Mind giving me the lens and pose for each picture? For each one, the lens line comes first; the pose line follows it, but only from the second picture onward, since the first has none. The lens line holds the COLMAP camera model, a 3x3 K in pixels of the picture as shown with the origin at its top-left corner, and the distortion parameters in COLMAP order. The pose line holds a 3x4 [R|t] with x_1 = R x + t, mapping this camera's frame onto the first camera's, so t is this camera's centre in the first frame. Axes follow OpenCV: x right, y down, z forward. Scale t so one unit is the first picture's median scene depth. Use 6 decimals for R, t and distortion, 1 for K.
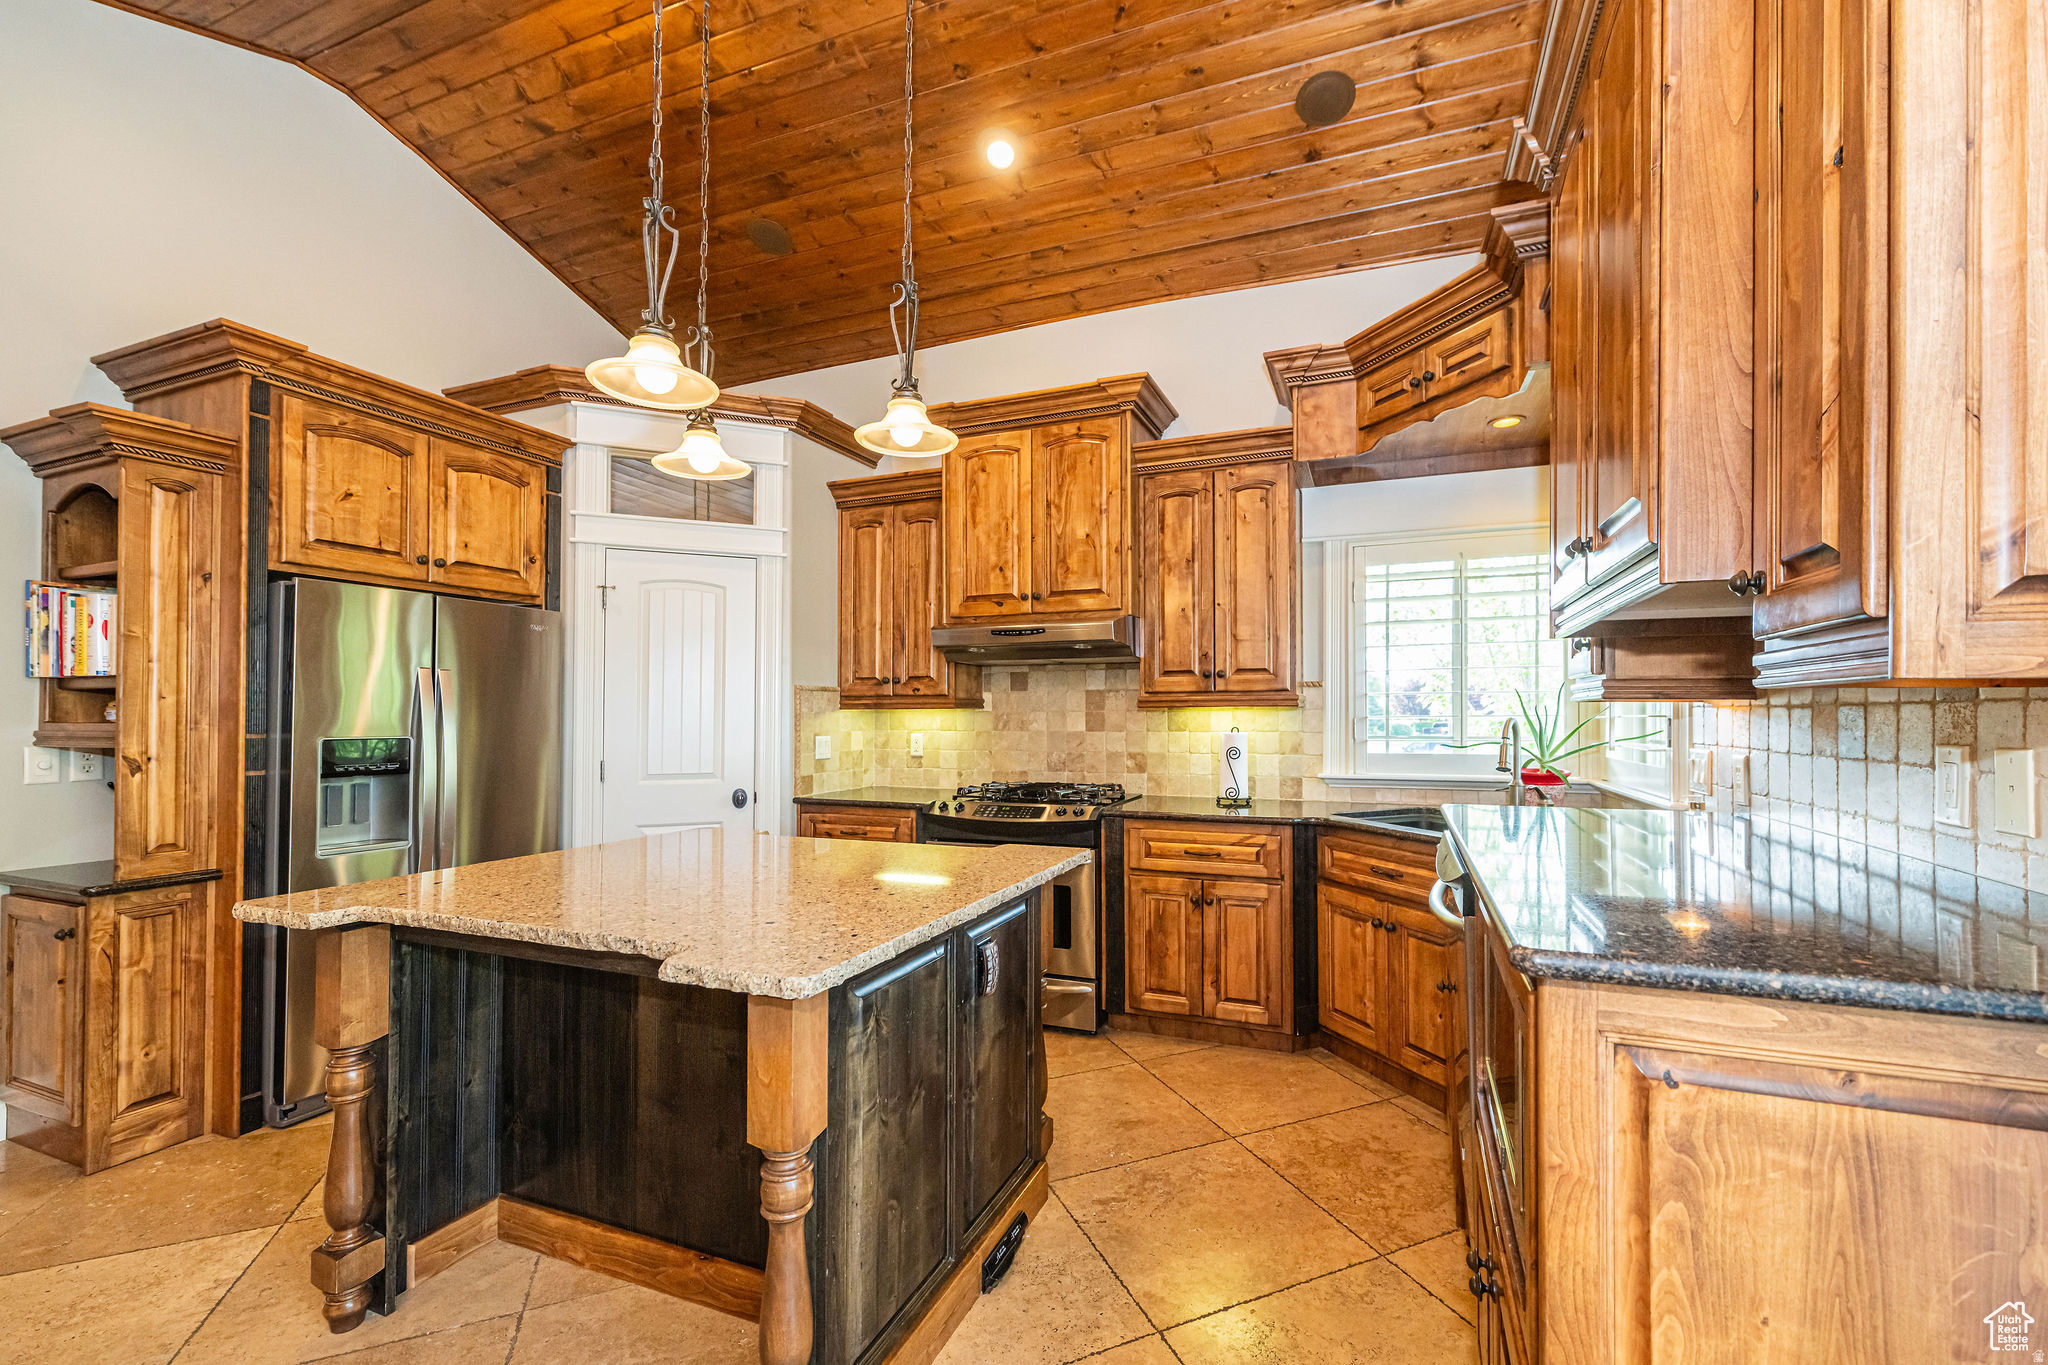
lens RADIAL K [[838.3, 0, 1083.5], [0, 838.3, 694.9], [0, 0, 1]] dist [0.005747, -0.000992]
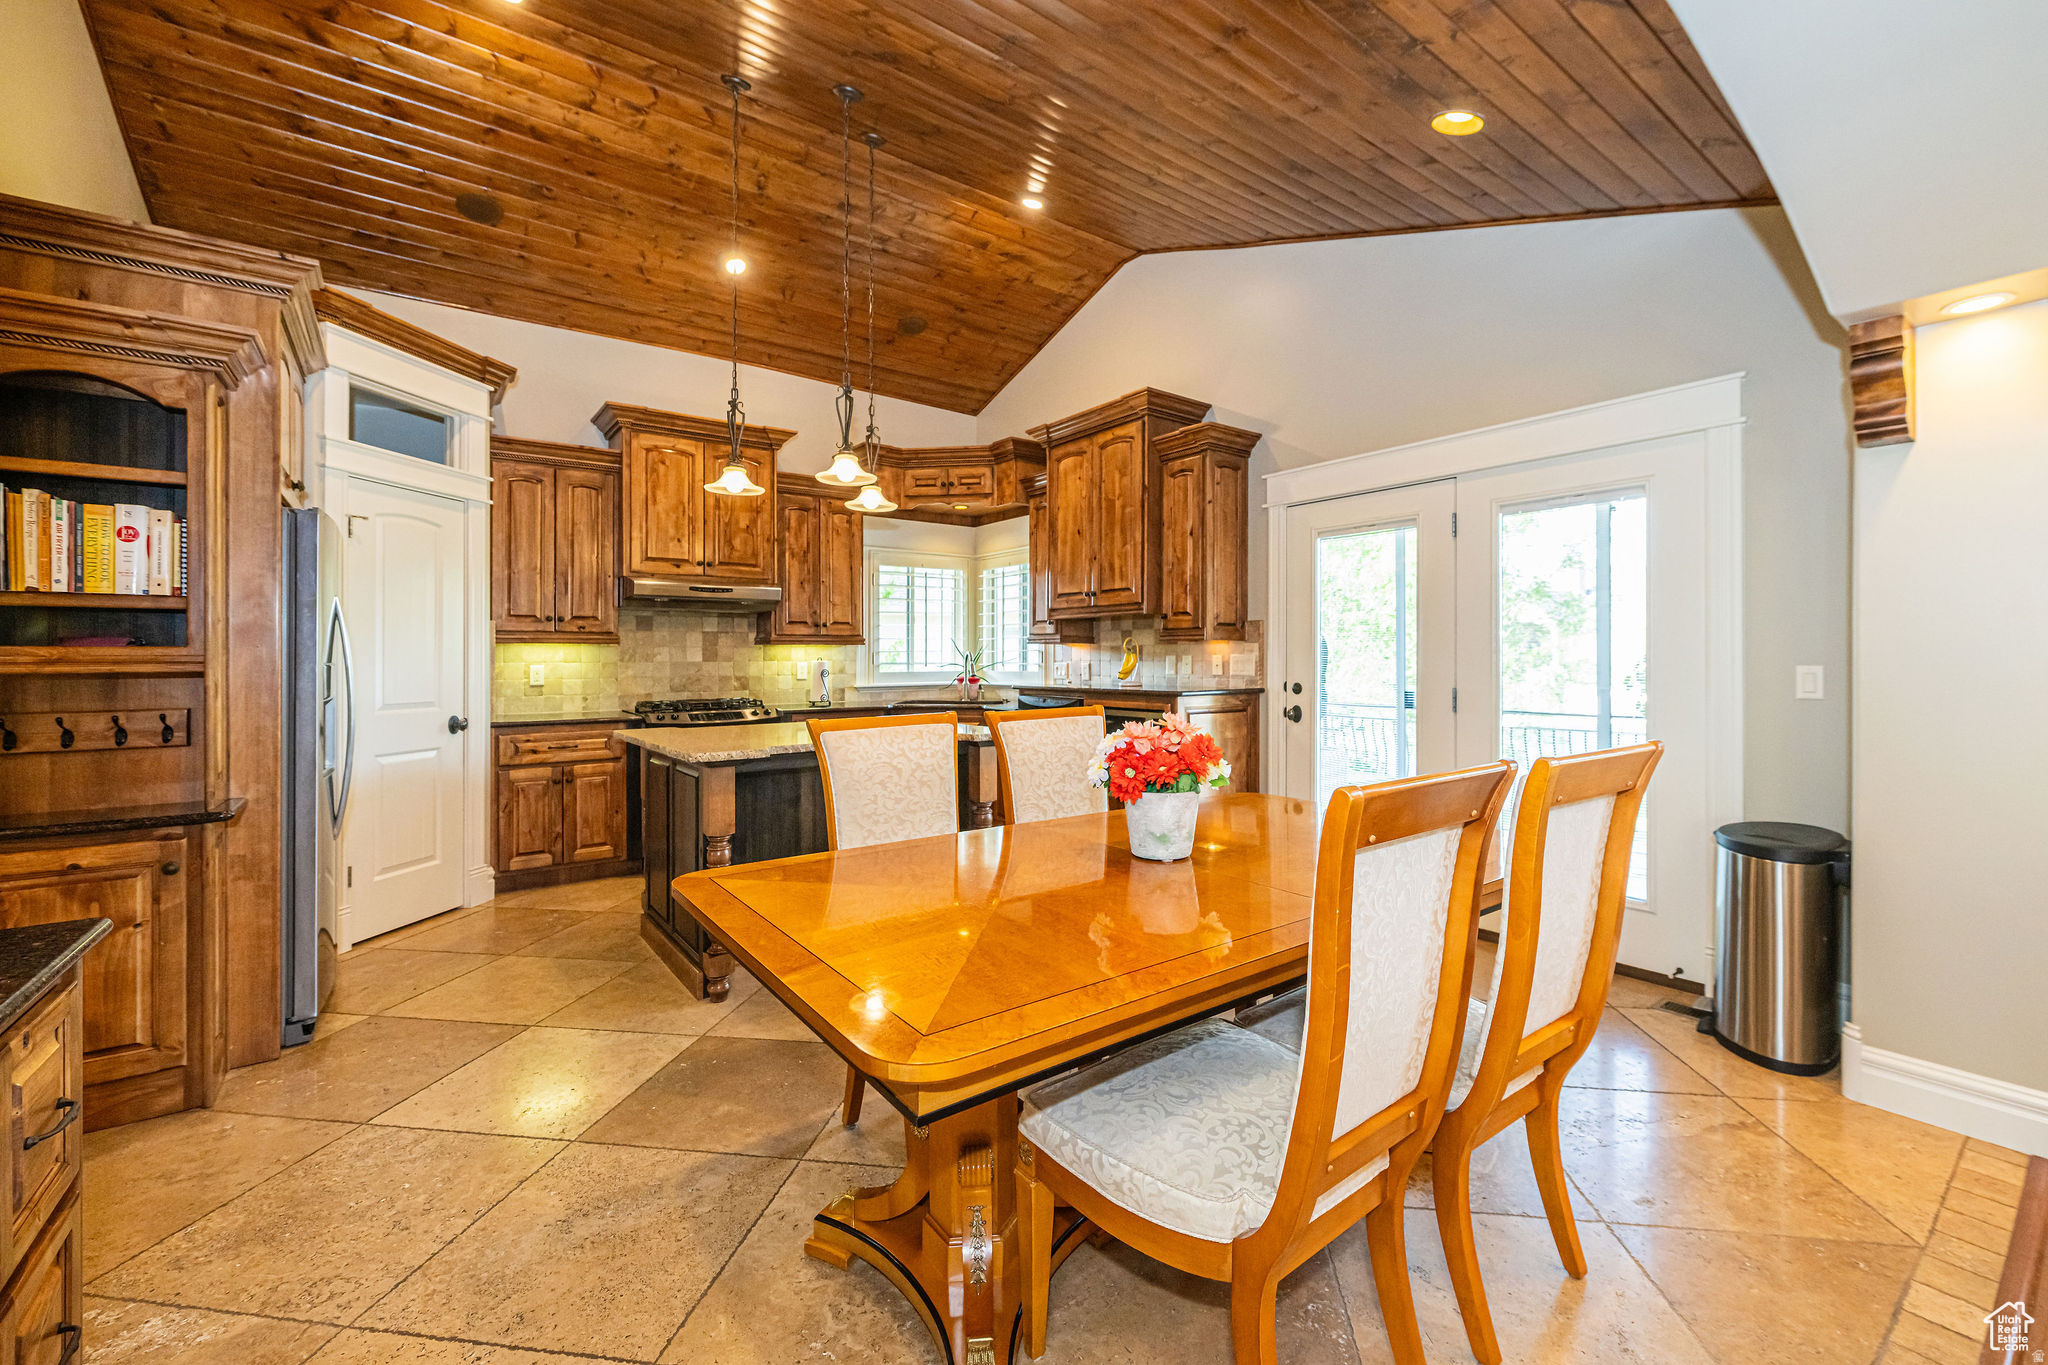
lens RADIAL K [[838.3, 0, 1020.6], [0, 838.3, 653.1], [0, 0, 1]] dist [0.005747, -0.000992]
pose [[0.535144, 0.004365, 0.844749, -1.245764], [-0.017049, 0.999839, 0.005634, 0.018127], [-0.844589, -0.017418, 0.535132, -0.244933]]
